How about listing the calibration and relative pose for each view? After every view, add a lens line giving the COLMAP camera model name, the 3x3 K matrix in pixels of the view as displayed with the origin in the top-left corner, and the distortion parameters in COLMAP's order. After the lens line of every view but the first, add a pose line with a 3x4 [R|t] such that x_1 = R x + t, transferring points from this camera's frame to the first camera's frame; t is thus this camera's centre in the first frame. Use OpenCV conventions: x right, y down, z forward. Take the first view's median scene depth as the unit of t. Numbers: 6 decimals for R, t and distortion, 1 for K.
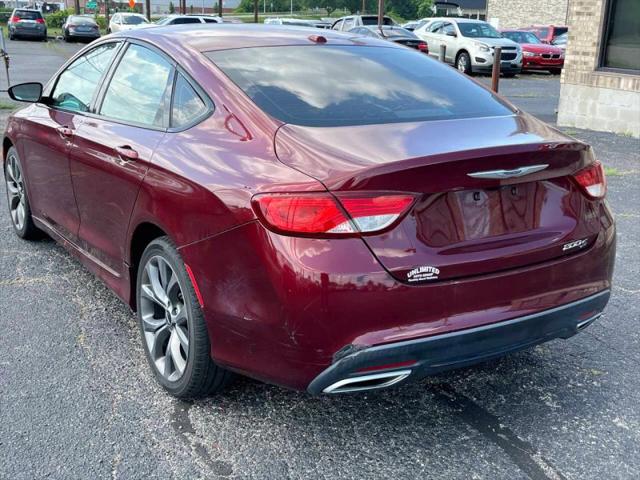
lens RADIAL K [[771.1, 0, 304.7], [0, 771.1, 240.5], [0, 0, 1]] dist [0.084217, -0.237790]
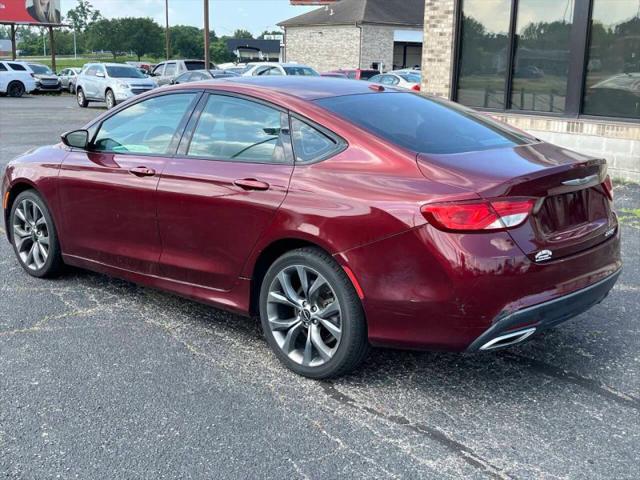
lens RADIAL K [[771.1, 0, 304.7], [0, 771.1, 240.5], [0, 0, 1]] dist [0.084217, -0.237790]
pose [[0.965637, -0.063942, 0.251906, -0.505512], [0.076887, 0.996160, -0.041872, 0.034867], [-0.248262, 0.059801, 0.966845, -0.198484]]
